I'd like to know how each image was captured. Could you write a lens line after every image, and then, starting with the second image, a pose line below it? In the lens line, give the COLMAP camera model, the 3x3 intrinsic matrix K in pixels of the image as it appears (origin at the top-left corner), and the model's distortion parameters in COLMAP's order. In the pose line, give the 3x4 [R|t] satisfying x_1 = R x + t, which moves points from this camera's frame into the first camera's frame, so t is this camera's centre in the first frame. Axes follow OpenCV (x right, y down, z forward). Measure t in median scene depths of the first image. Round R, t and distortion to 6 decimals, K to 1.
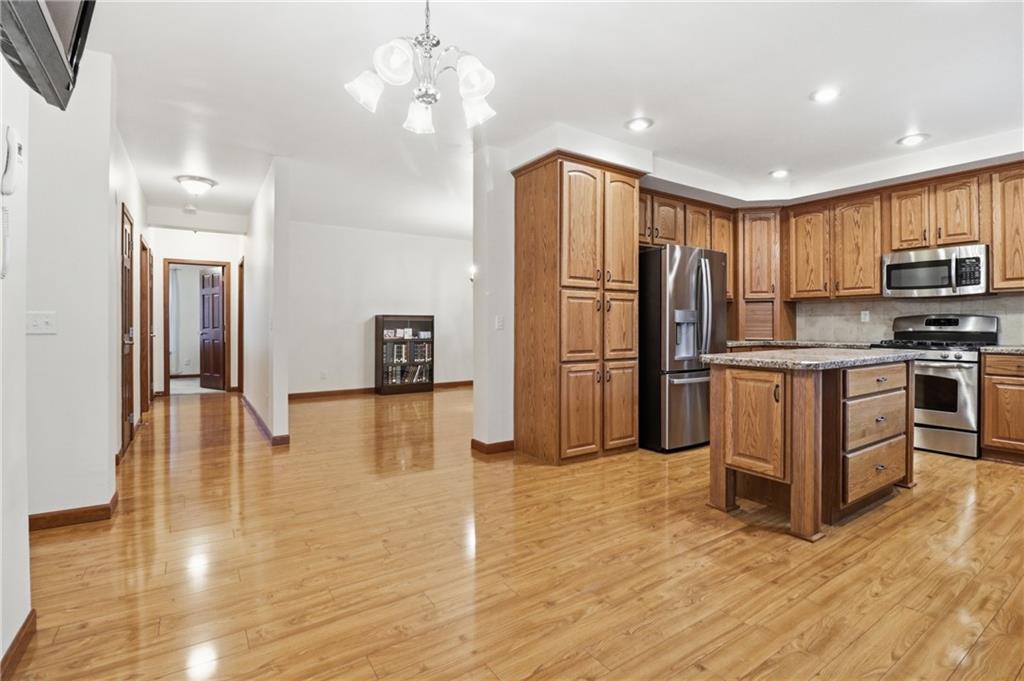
lens RADIAL K [[476.4, 0, 512.8], [0, 476.4, 326.5], [0, 0, 1]] dist [-0.000084, -0.013595]
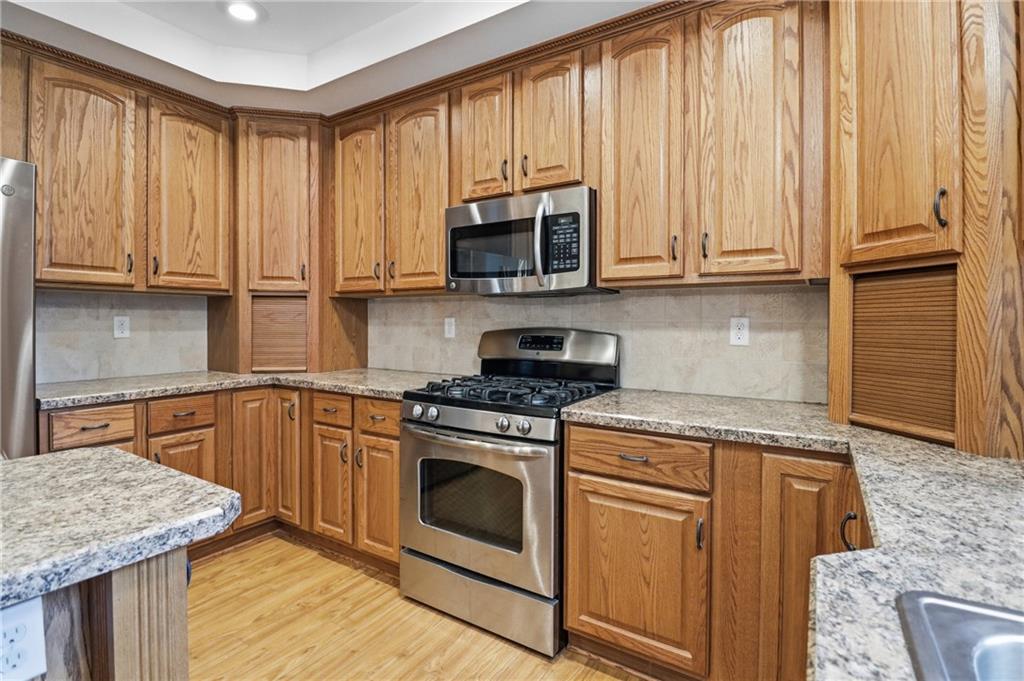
lens RADIAL K [[485.0, 0, 513.7], [0, 485.0, 326.7], [0, 0, 1]] dist [0.001621, -0.013830]
pose [[0.912936, 0.000309, 0.408104, 0.713760], [-0.004097, 0.999956, 0.008409, -0.034272], [-0.408083, -0.009348, 0.912897, 0.558612]]
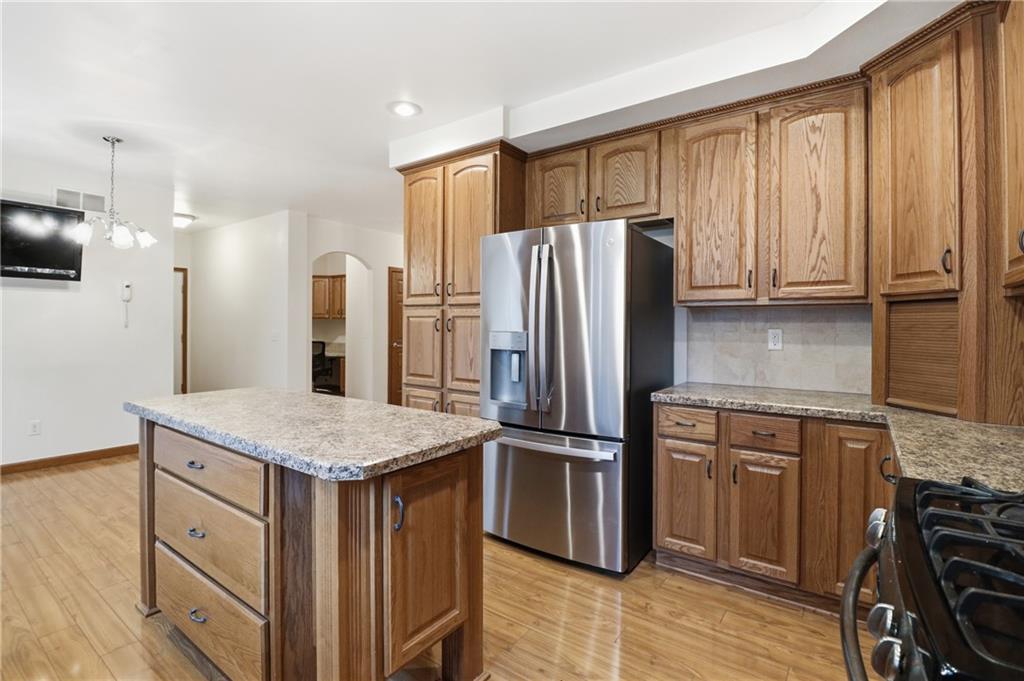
lens RADIAL K [[476.4, 0, 512.8], [0, 476.4, 326.5], [0, 0, 1]] dist [-0.000084, -0.013595]
pose [[0.346737, 0.005270, -0.937947, 0.991093], [-0.009145, 0.999956, 0.002237, -0.042263], [0.937918, 0.007802, 0.346770, 0.791481]]
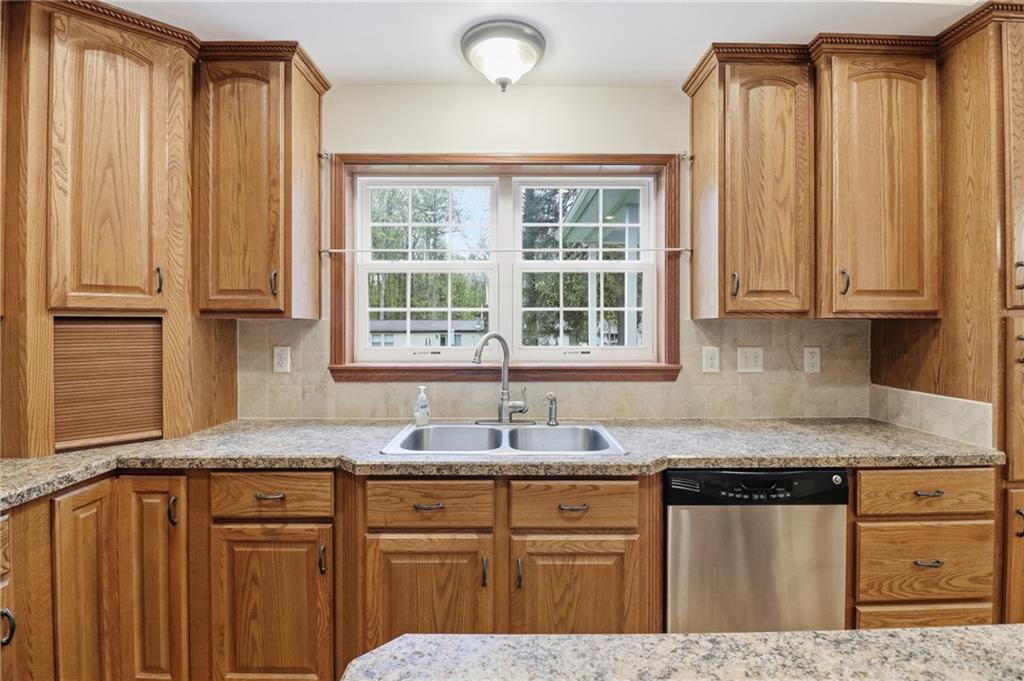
lens RADIAL K [[485.0, 0, 513.7], [0, 485.0, 326.7], [0, 0, 1]] dist [0.001621, -0.013830]
pose [[-0.836432, 0.000900, 0.548070, 0.564303], [0.002540, 0.999994, 0.002235, -0.062547], [-0.548065, 0.003262, -0.836430, 0.905204]]
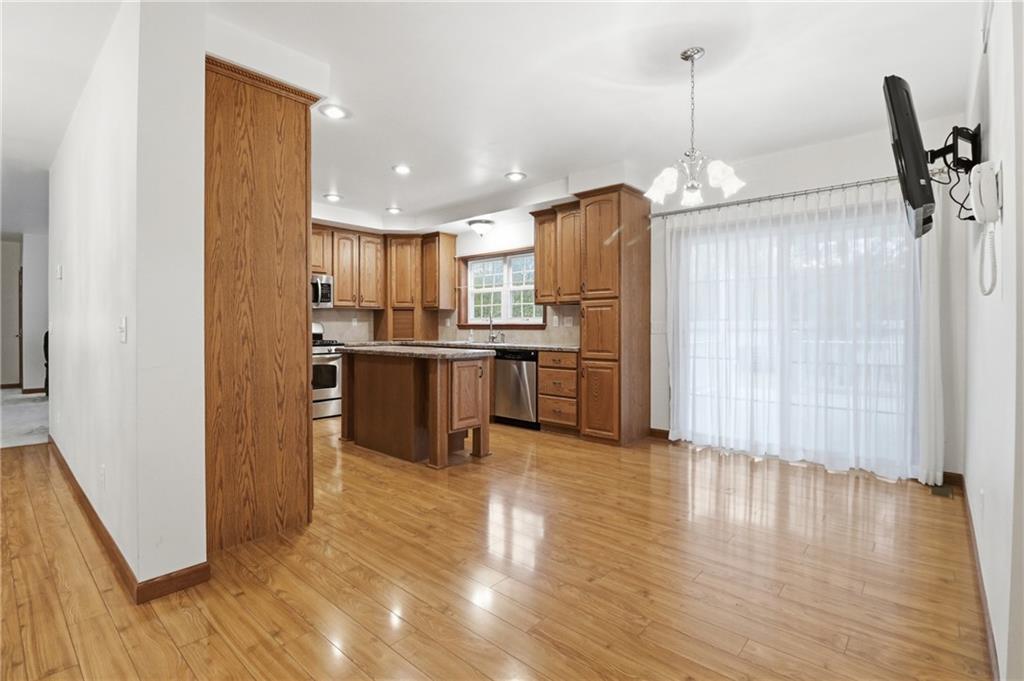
lens RADIAL K [[476.4, 0, 512.8], [0, 476.4, 326.5], [0, 0, 1]] dist [-0.000084, -0.013595]
pose [[-0.255622, 0.001114, 0.966776, -0.635824], [0.002637, 0.999996, -0.000455, -0.008597], [-0.966773, 0.002433, -0.255625, 0.804809]]
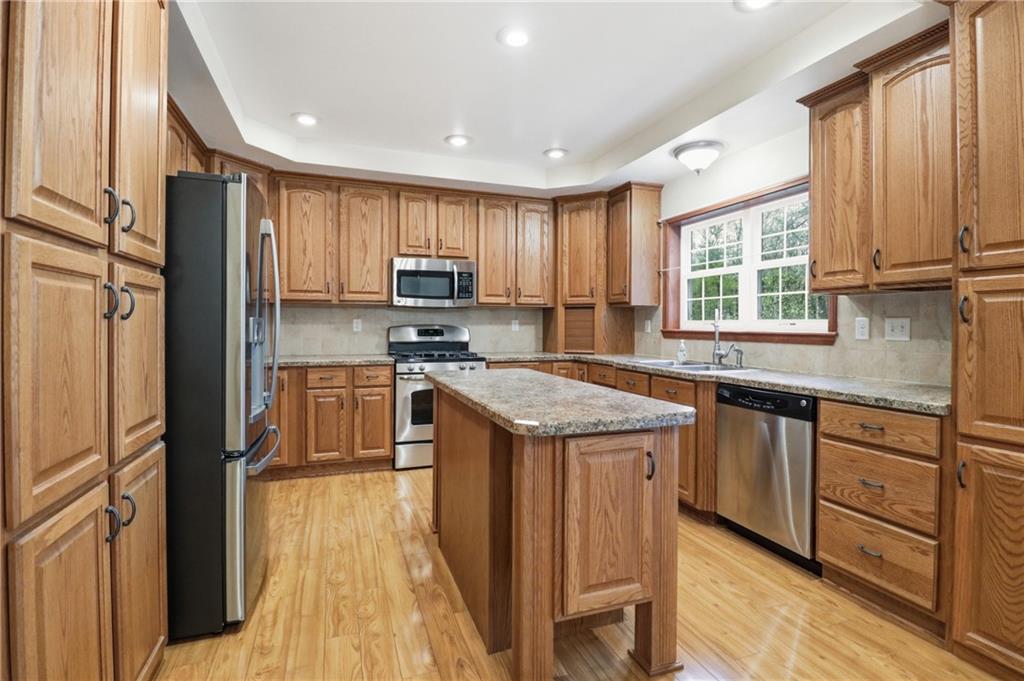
lens RADIAL K [[485.0, 0, 513.7], [0, 485.0, 326.7], [0, 0, 1]] dist [0.001621, -0.013830]
pose [[0.234028, -0.002927, 0.972226, -0.066546], [-0.002164, 0.999991, 0.003532, -0.027741], [-0.972228, -0.002930, 0.234019, 0.631627]]
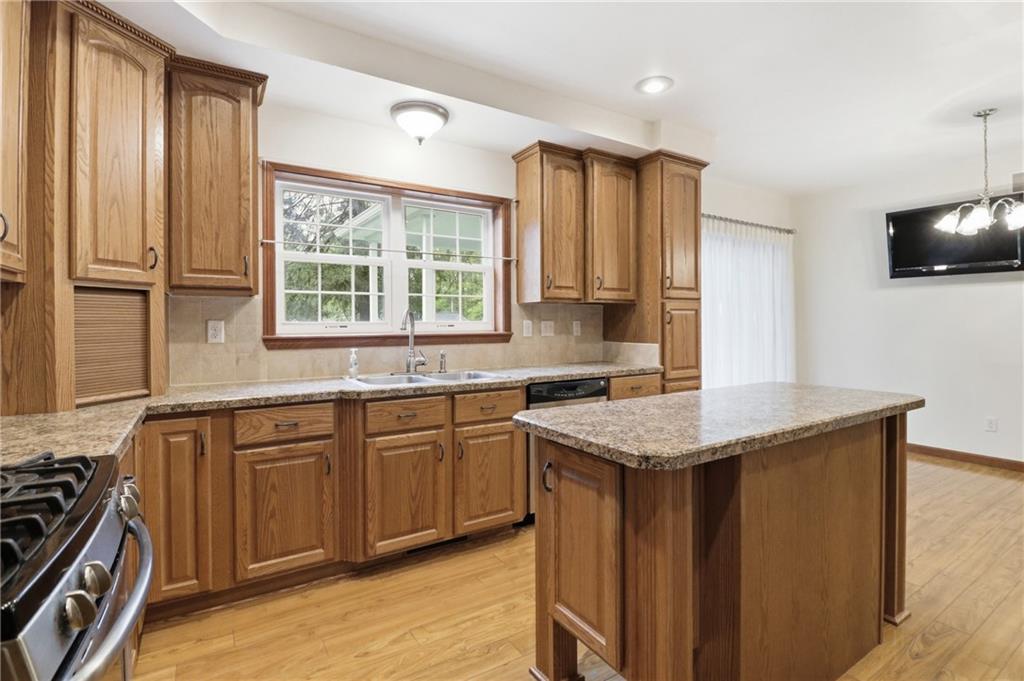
lens RADIAL K [[485.0, 0, 513.7], [0, 485.0, 326.7], [0, 0, 1]] dist [0.001621, -0.013830]
pose [[-0.999579, 0.006232, 0.028323, 0.678165], [0.006481, 0.999941, 0.008728, -0.034910], [-0.028267, 0.008908, -0.999561, 1.207692]]
